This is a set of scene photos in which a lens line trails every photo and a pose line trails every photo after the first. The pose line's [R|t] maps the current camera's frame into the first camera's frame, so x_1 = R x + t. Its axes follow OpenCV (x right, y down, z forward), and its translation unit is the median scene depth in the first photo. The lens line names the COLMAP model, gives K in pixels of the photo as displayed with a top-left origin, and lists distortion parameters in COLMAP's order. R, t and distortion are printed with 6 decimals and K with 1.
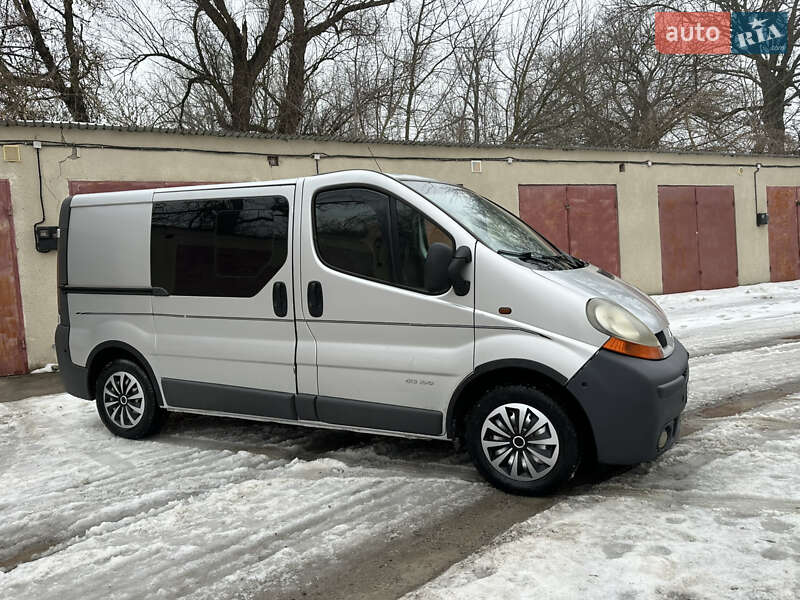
lens RADIAL K [[605.9, 0, 419.2], [0, 605.9, 299.3], [0, 0, 1]] dist [0.059282, -0.078411]
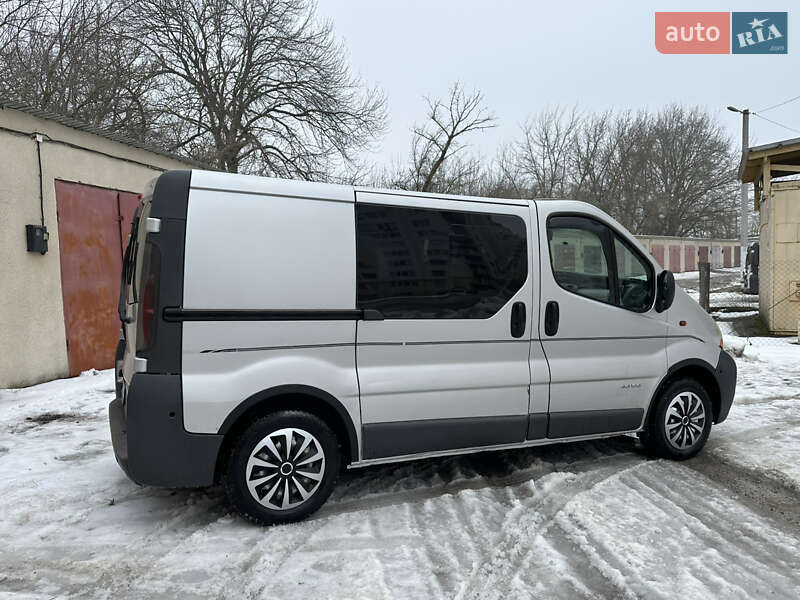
lens RADIAL K [[606.3, 0, 397.0], [0, 606.3, 300.8], [0, 0, 1]] dist [0.056775, -0.078133]
pose [[0.645673, 0.009229, 0.763558, -1.106407], [0.029128, 0.998902, -0.036705, -0.000371], [-0.763058, 0.045940, 0.644695, 0.514660]]
